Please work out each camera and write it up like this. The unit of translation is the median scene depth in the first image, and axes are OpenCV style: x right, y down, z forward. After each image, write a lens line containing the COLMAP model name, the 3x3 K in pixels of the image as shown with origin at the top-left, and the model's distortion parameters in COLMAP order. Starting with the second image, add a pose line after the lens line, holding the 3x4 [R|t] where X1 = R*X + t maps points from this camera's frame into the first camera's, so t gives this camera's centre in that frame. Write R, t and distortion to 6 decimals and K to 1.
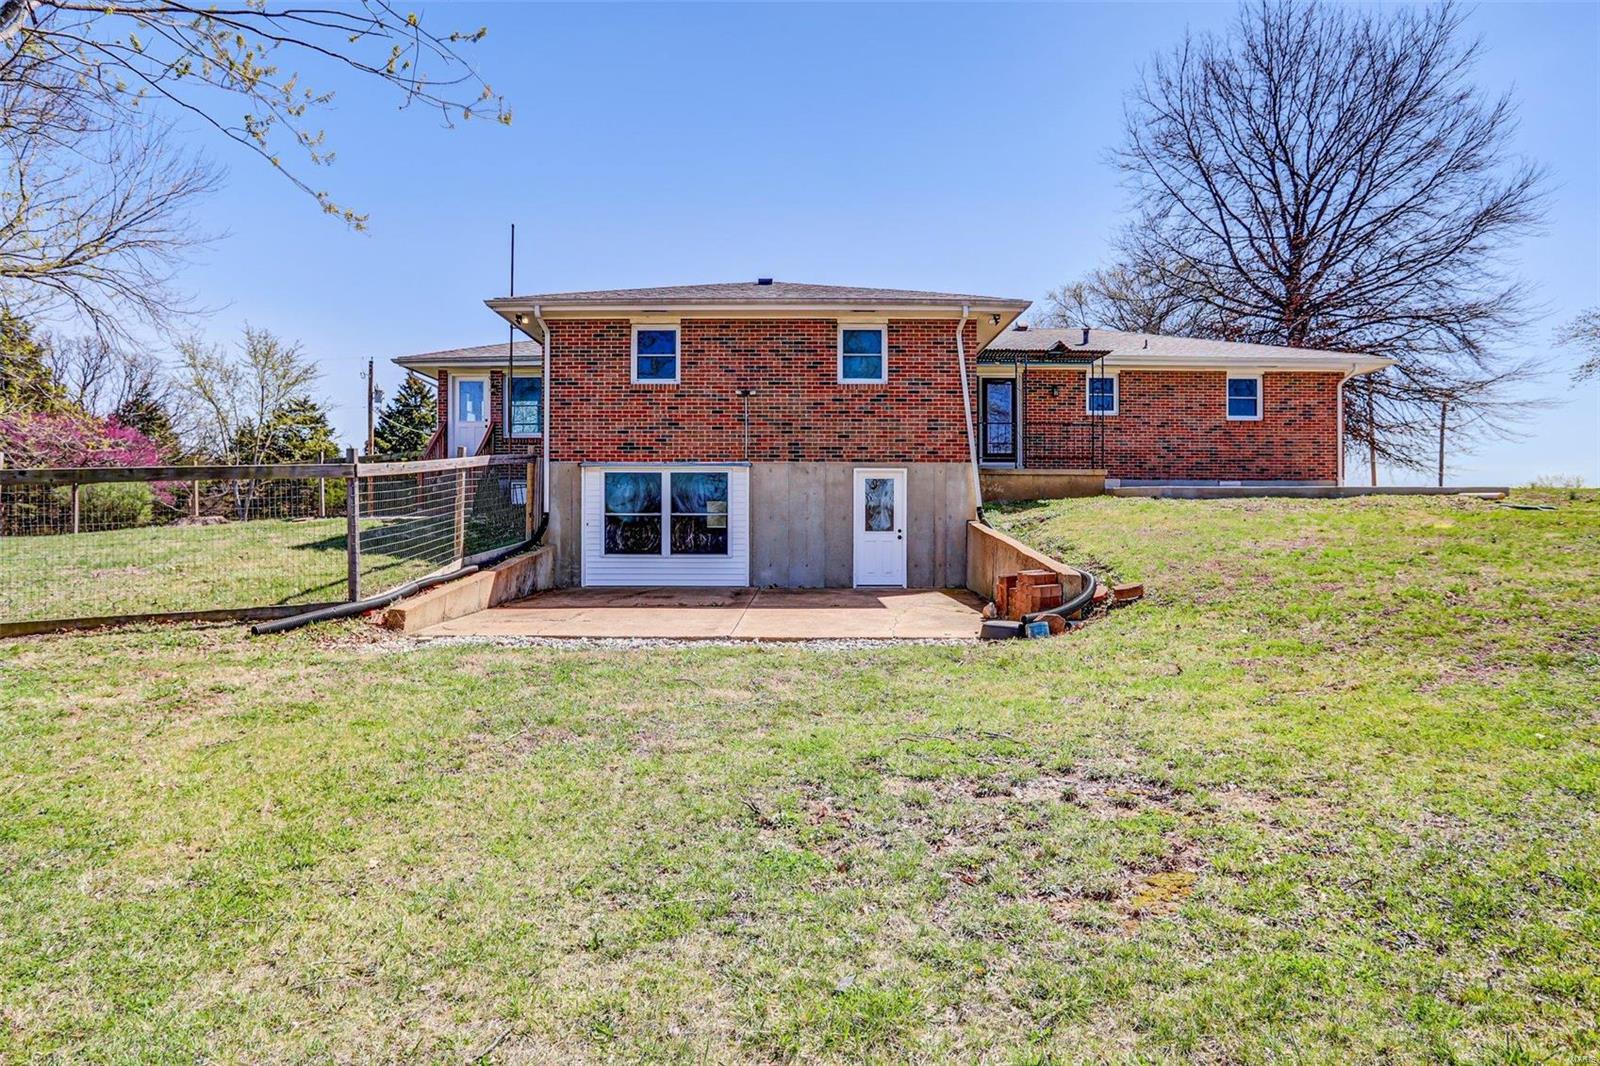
lens RADIAL K [[967.1, 0, 800.2], [0, 967.1, 535.6], [0, 0, 1]] dist [-0.047456, 0.023421]
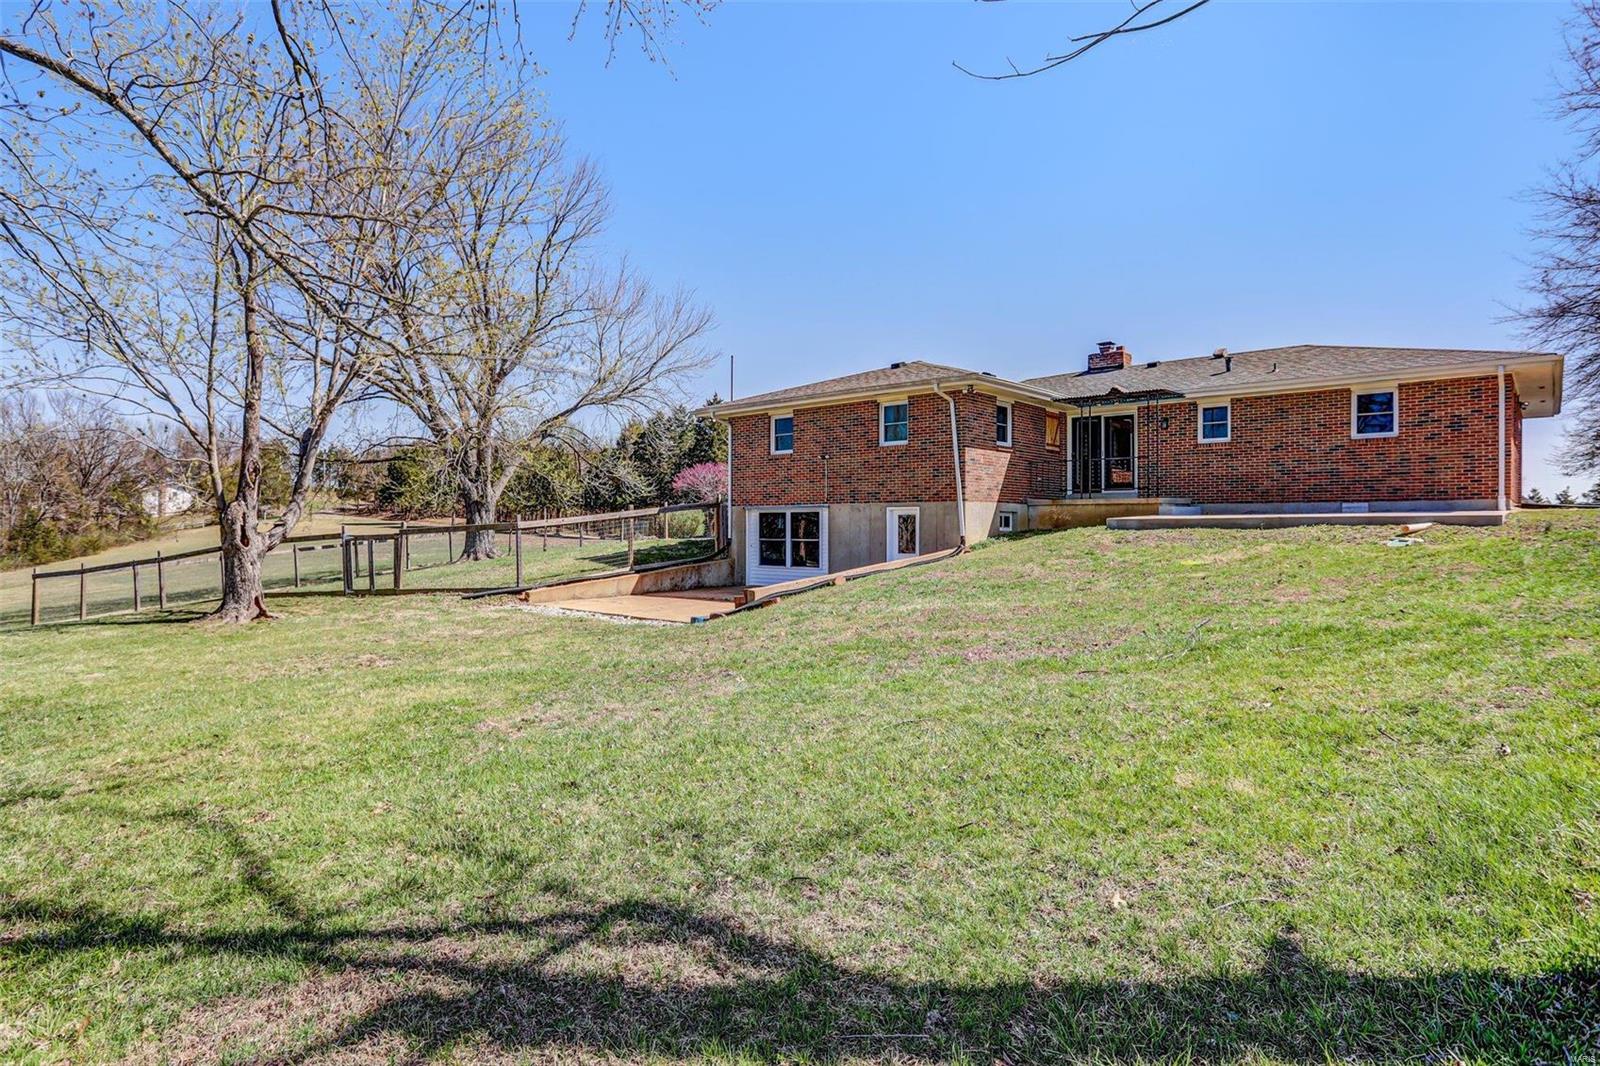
lens RADIAL K [[893.3, 0, 800.2], [0, 893.3, 529.2], [0, 0, 1]] dist [-0.046596, 0.019510]
pose [[0.740339, 0.000139, -0.672234, 0.813306], [-0.002839, 0.999992, -0.002920, -0.034415], [0.672228, 0.004070, 0.740333, -0.020981]]
